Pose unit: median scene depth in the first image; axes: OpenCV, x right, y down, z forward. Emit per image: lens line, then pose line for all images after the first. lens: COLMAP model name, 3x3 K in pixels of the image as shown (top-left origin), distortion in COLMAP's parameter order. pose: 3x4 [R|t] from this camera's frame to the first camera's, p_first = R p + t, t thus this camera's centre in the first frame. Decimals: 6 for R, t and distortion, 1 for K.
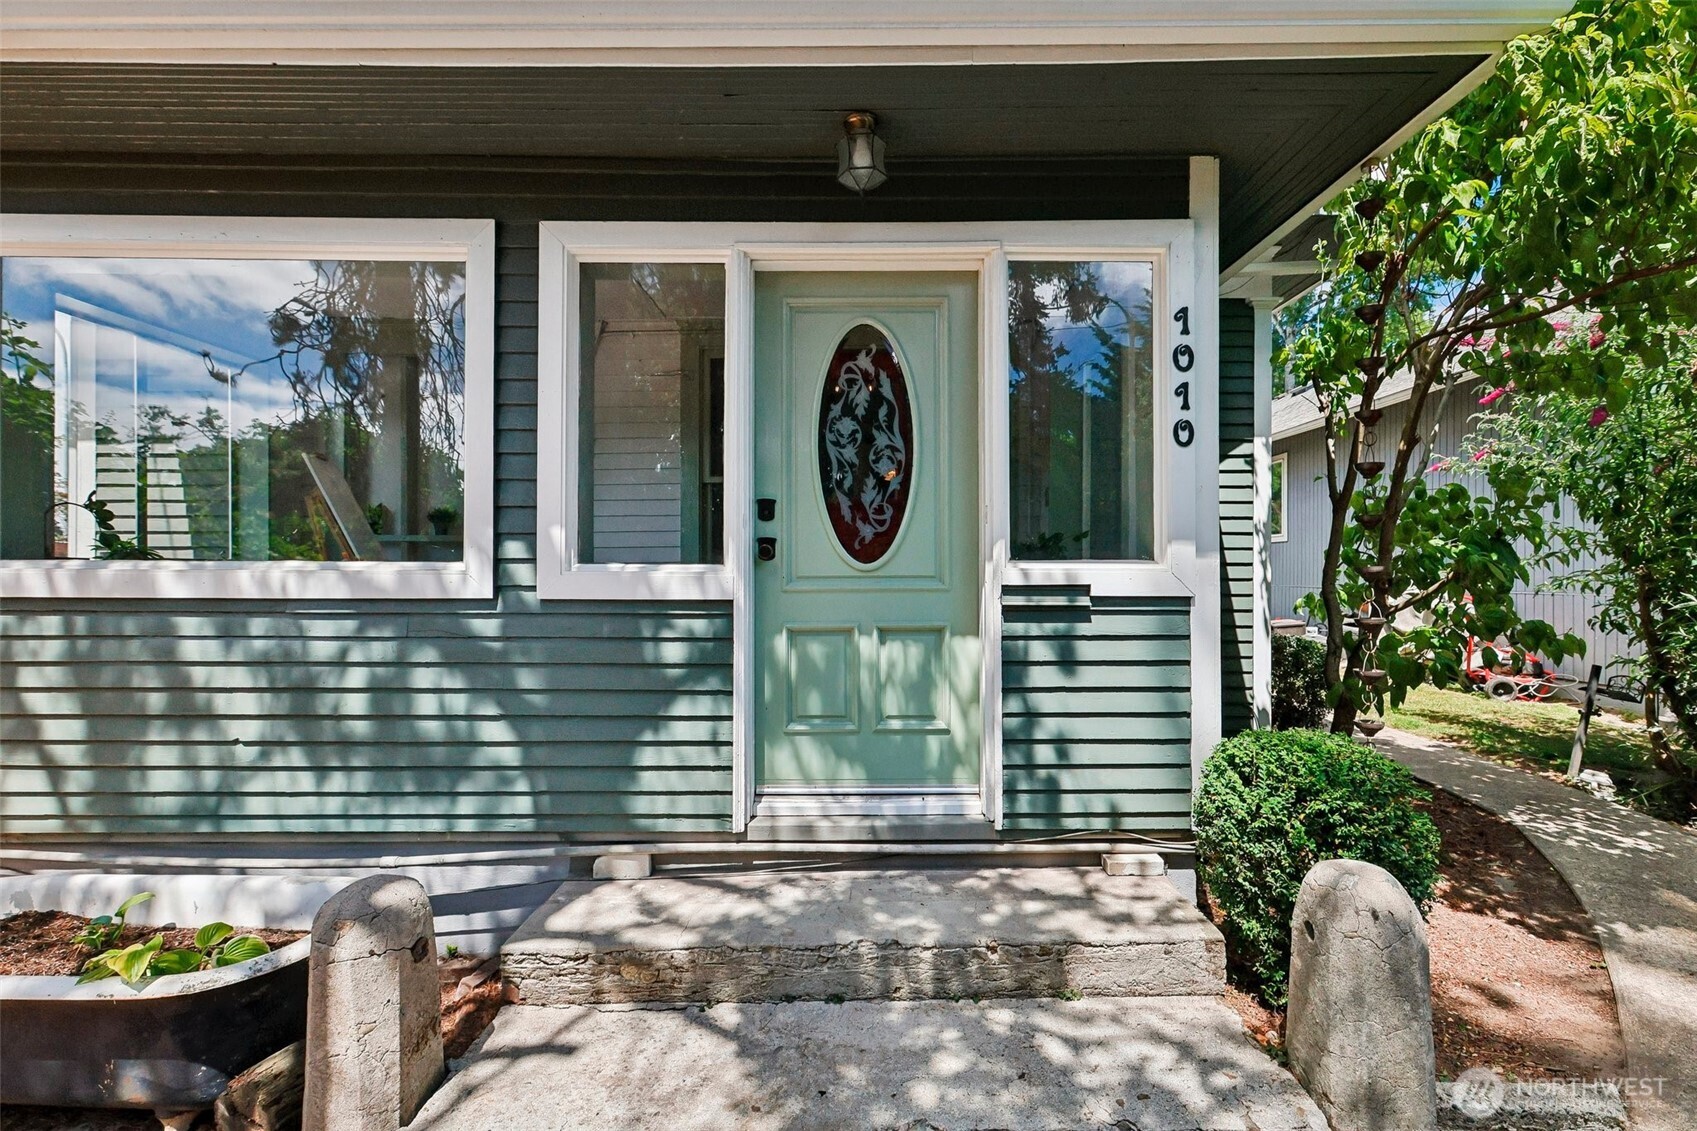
lens RADIAL K [[754.1, 0, 862.0], [0, 754.1, 575.4], [0, 0, 1]] dist [-0.002303, -0.000343]
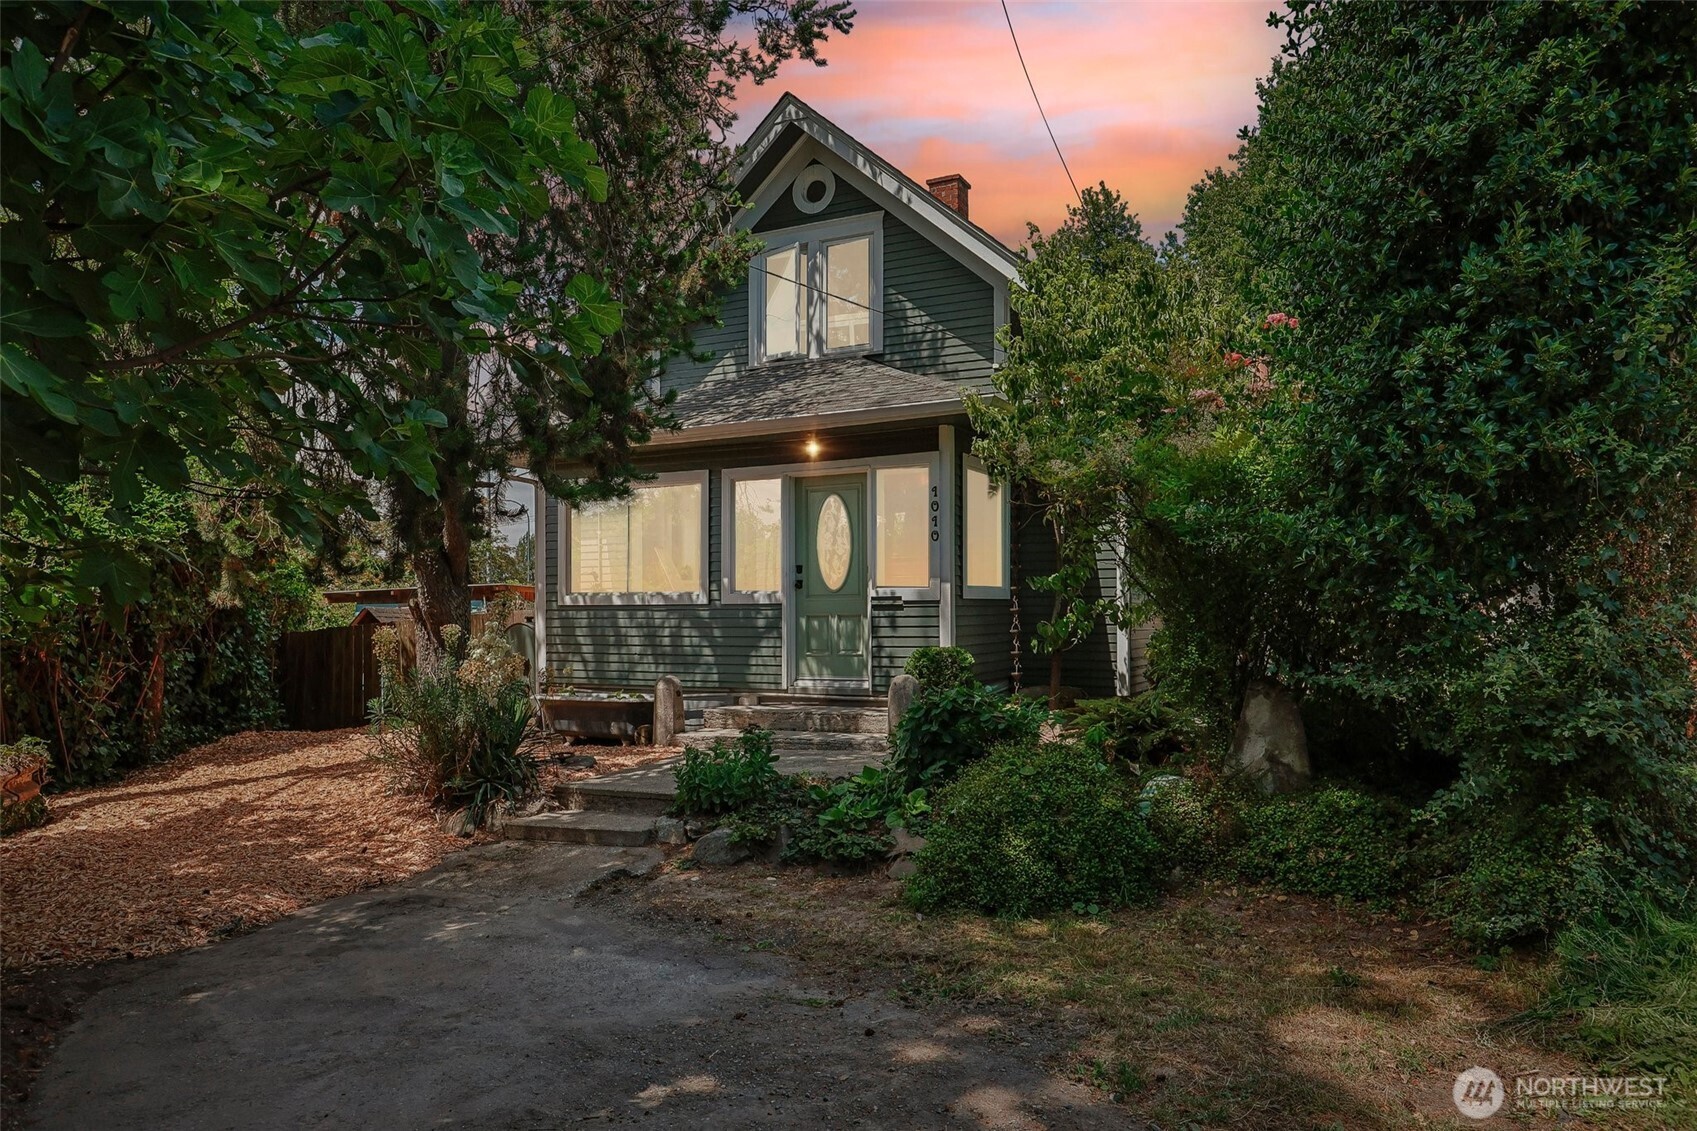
lens RADIAL K [[1208.1, 0, 846.0], [0, 1208.1, 566.5], [0, 0, 1]] dist [-0.002975, -0.000089]
pose [[0.886493, -0.026747, -0.461968, 2.075219], [0.008319, 0.999088, -0.041881, 0.084082], [0.462667, 0.033284, 0.885907, -2.782696]]
